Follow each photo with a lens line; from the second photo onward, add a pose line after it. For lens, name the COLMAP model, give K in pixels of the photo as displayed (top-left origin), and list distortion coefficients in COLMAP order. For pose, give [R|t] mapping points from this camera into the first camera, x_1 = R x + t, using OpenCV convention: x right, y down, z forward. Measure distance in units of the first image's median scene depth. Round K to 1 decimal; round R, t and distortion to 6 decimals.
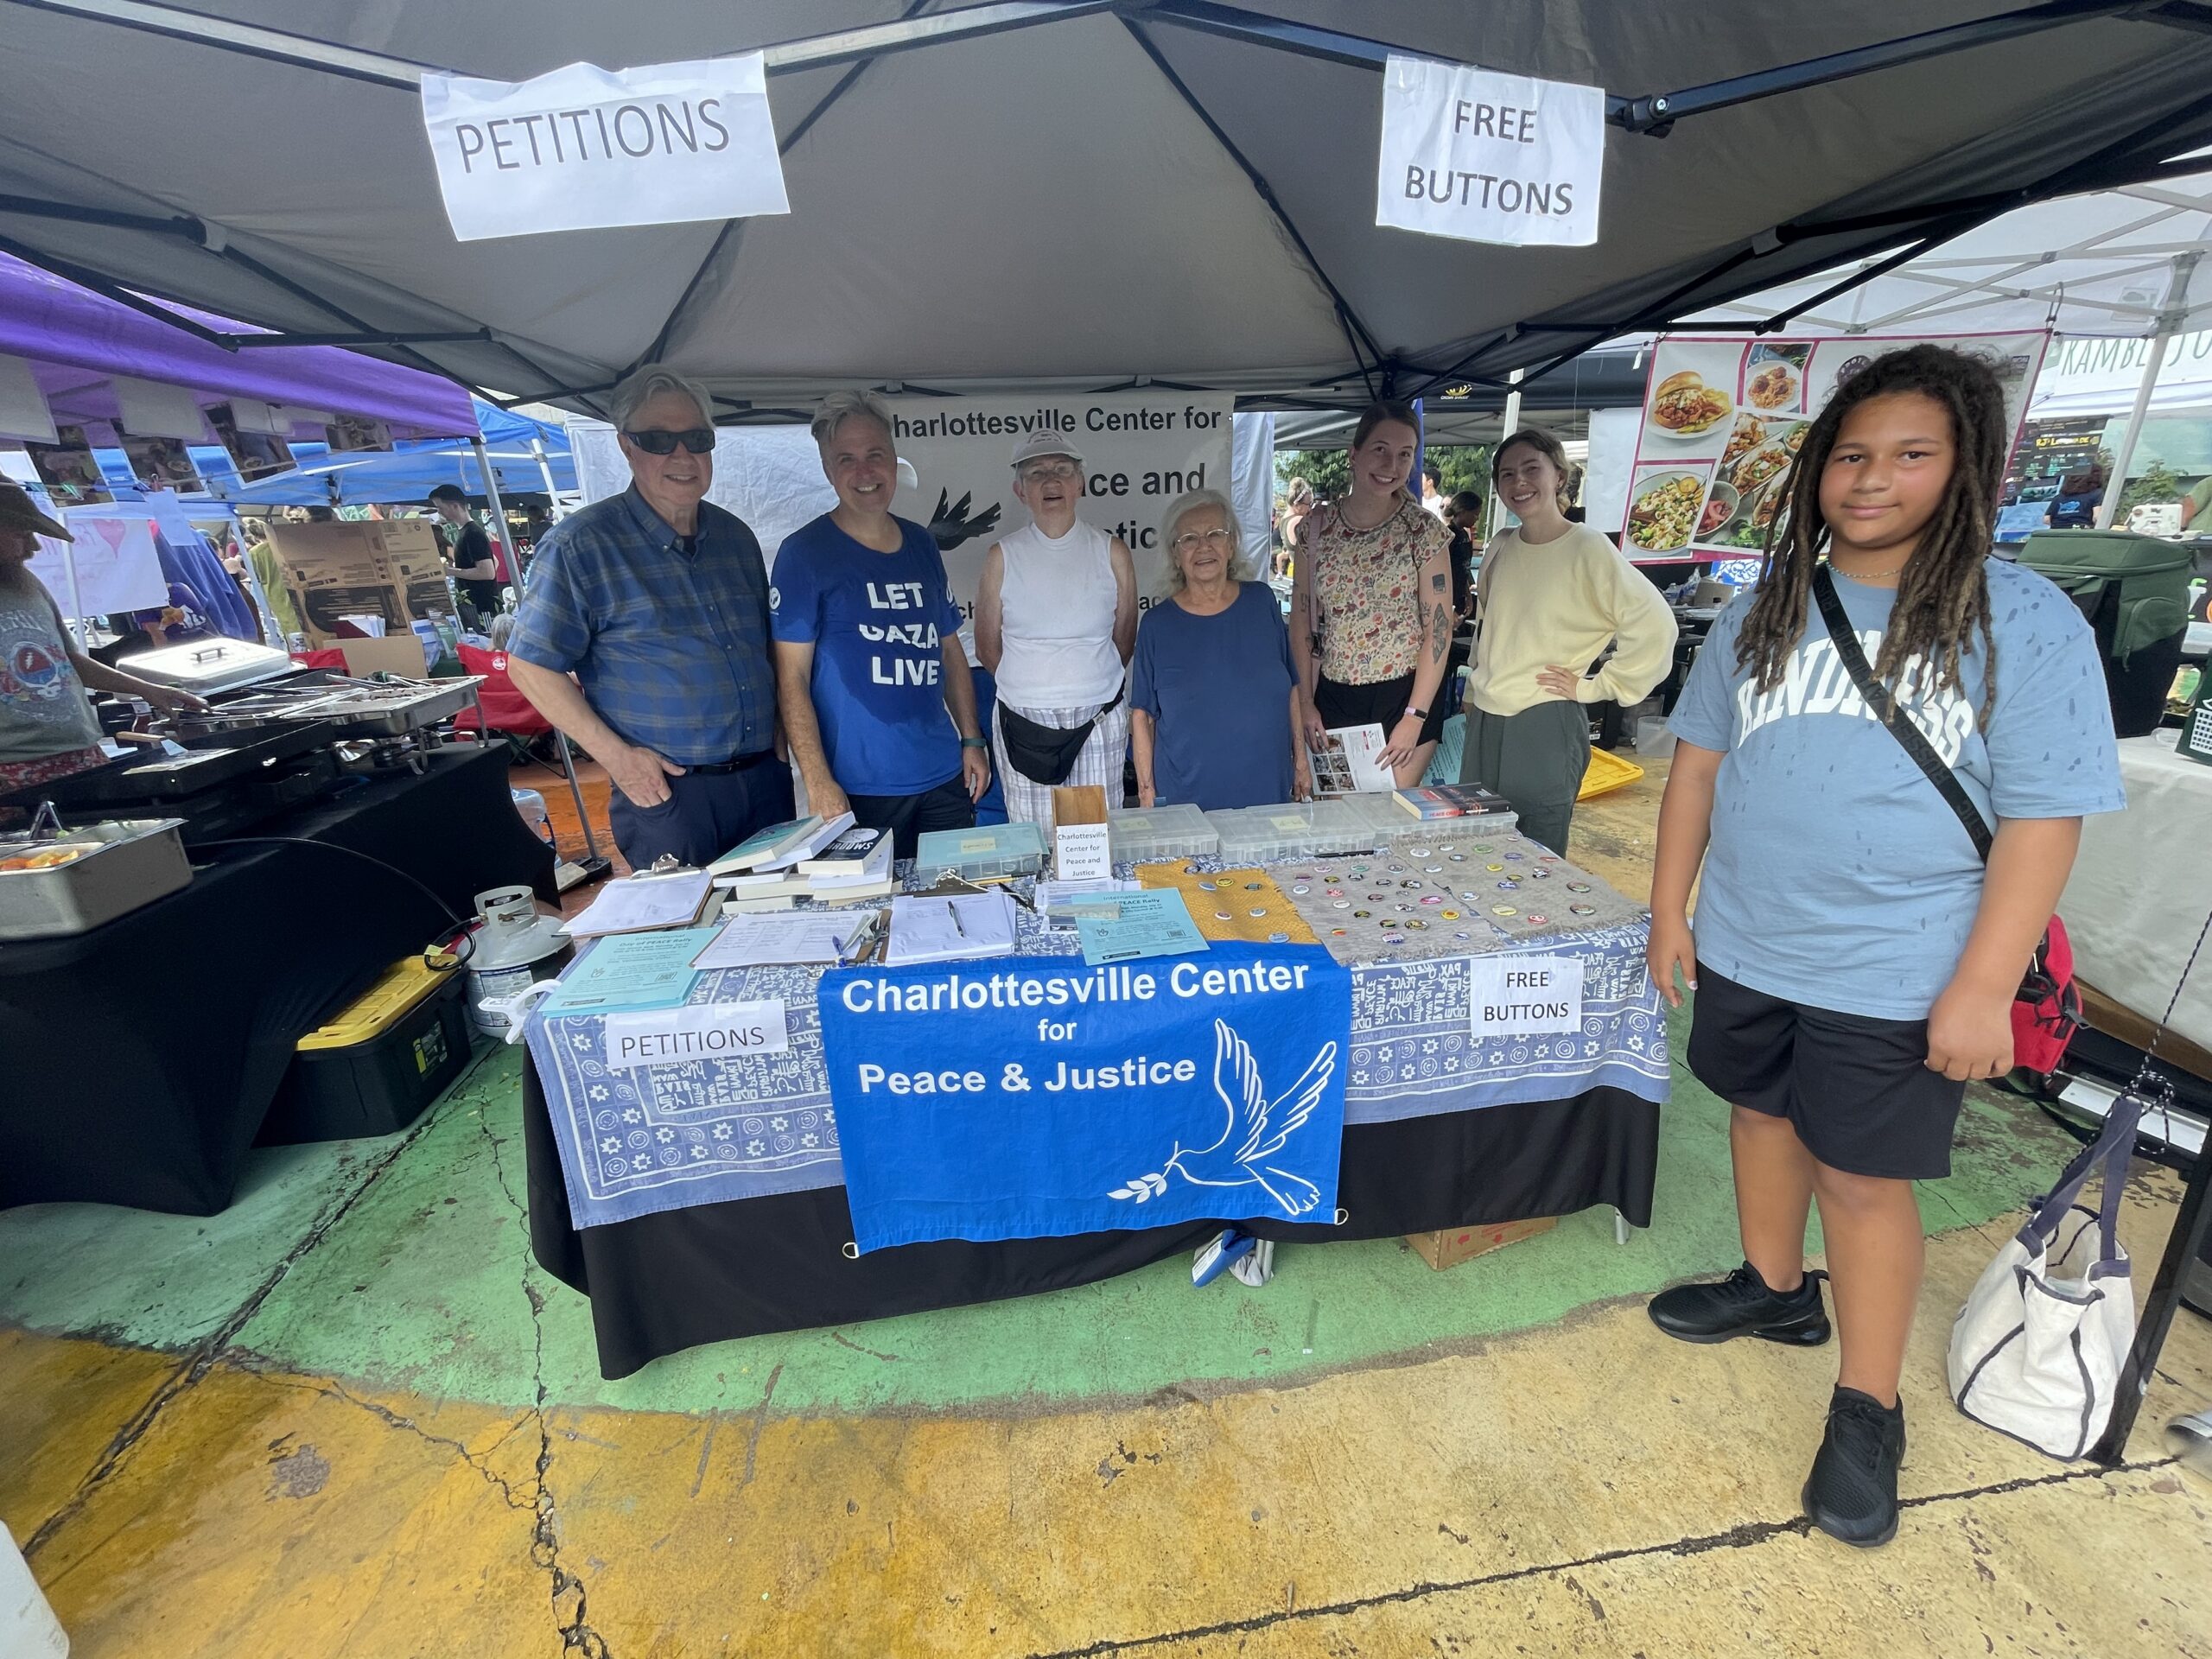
lens RADIAL K [[900.9, 0, 1102.1], [0, 900.9, 831.4], [0, 0, 1]] dist [-0.003394, 0.000422]
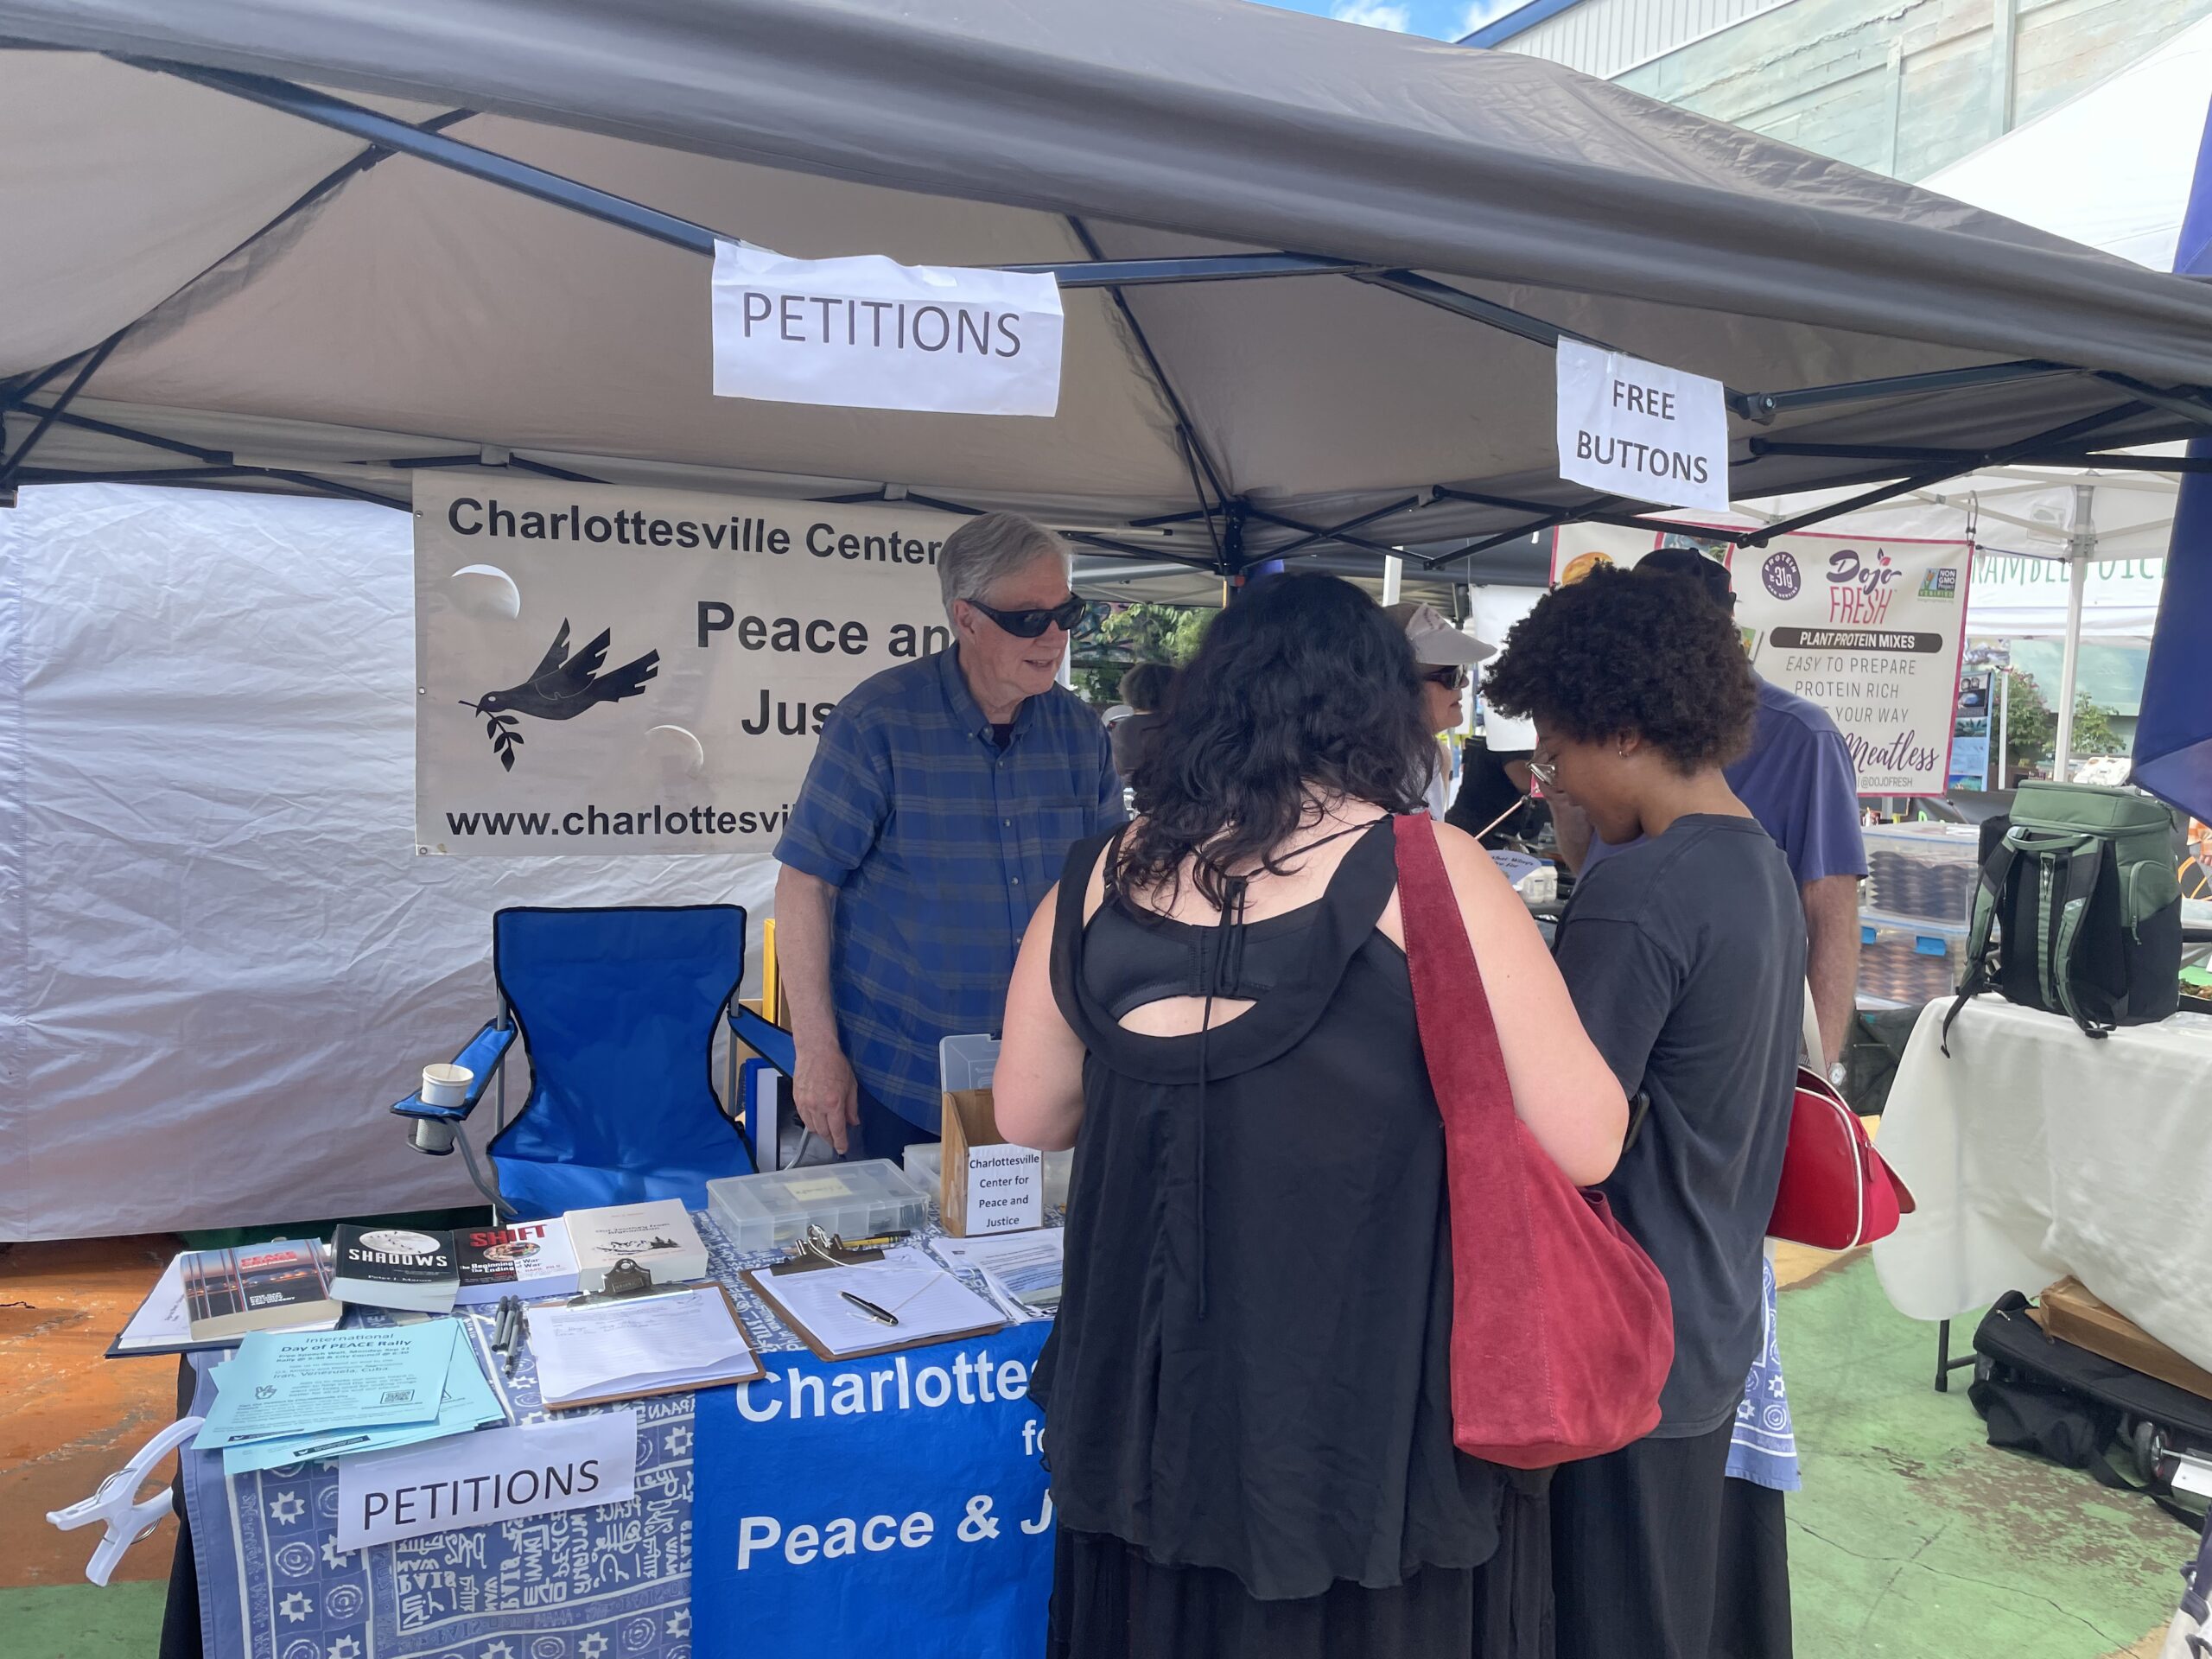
lens RADIAL K [[1682.8, 0, 1121.1], [0, 1682.8, 812.0], [0, 0, 1]] dist [0.072894, -0.100684]
pose [[0.946320, 0.044052, 0.320216, -0.304227], [0.038809, 0.968018, -0.247861, 0.063093], [-0.320894, 0.246983, 0.914345, -0.206474]]
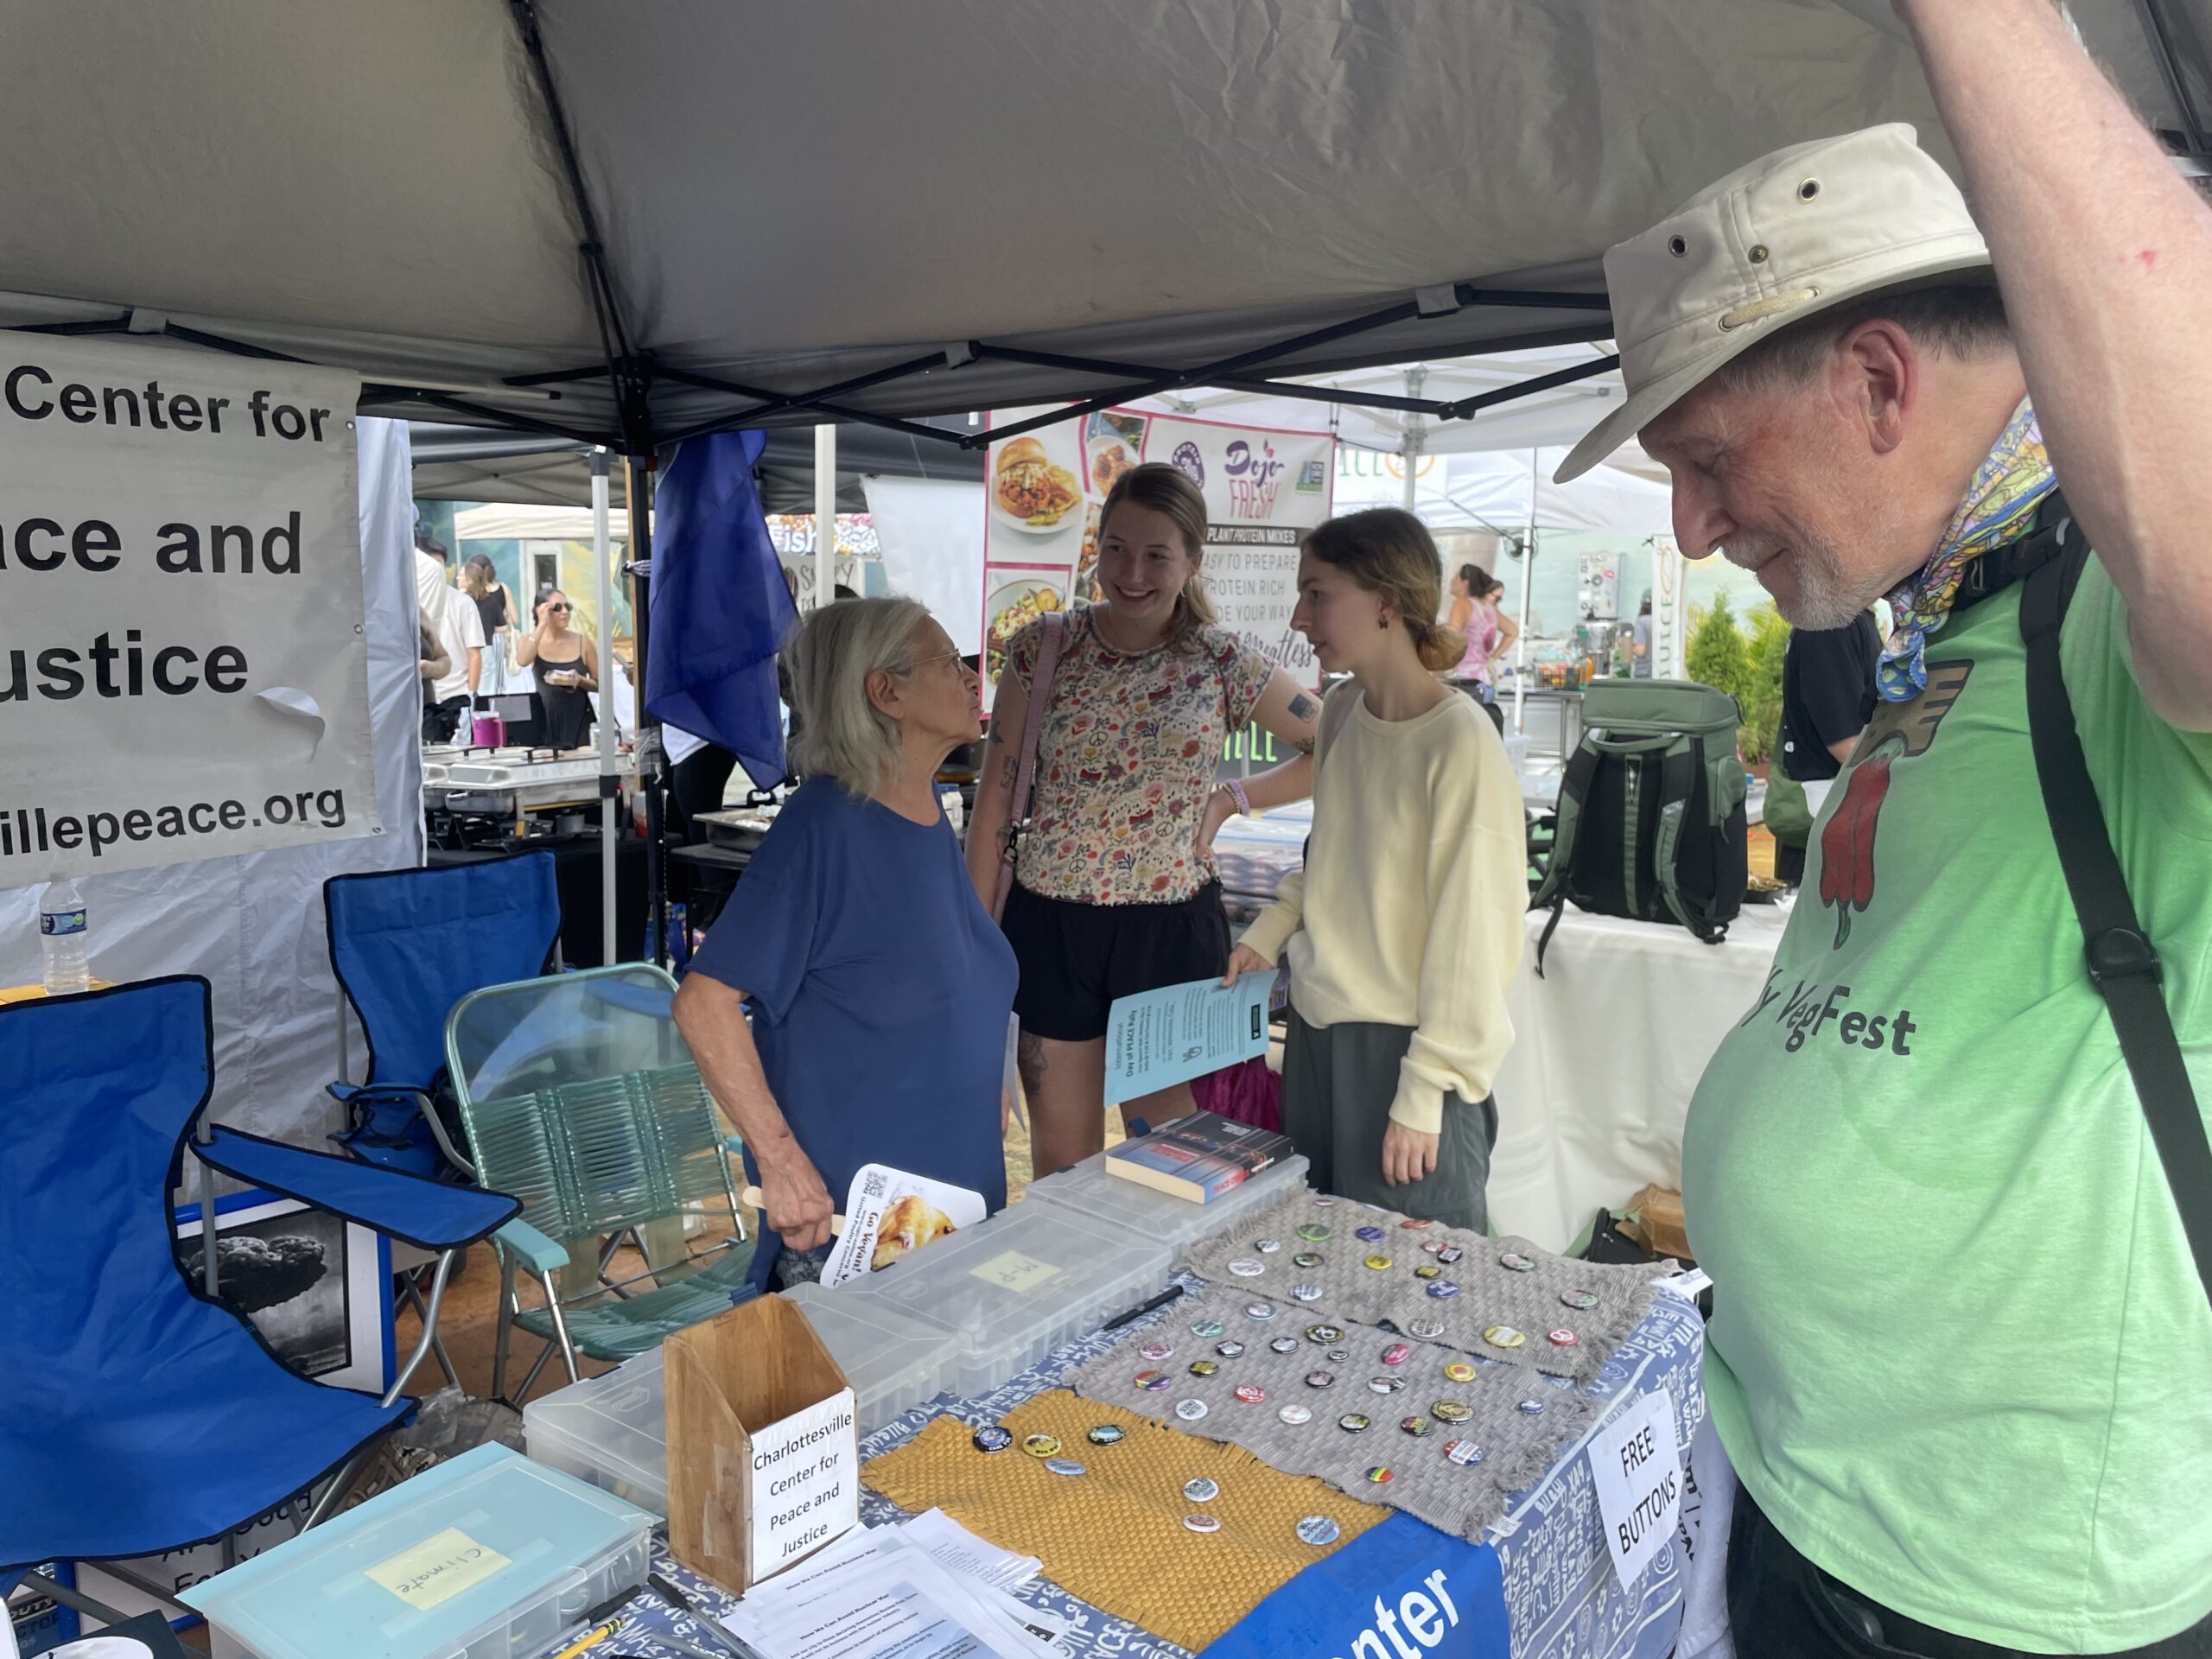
lens RADIAL K [[1682.8, 0, 1110.5], [0, 1682.8, 818.2], [0, 0, 1]] dist [0.072894, -0.100684]
pose [[0.697702, -0.053250, 0.714406, -0.377649], [0.207574, 0.969481, -0.130458, -0.113185], [-0.685657, 0.239313, 0.687462, 0.299175]]
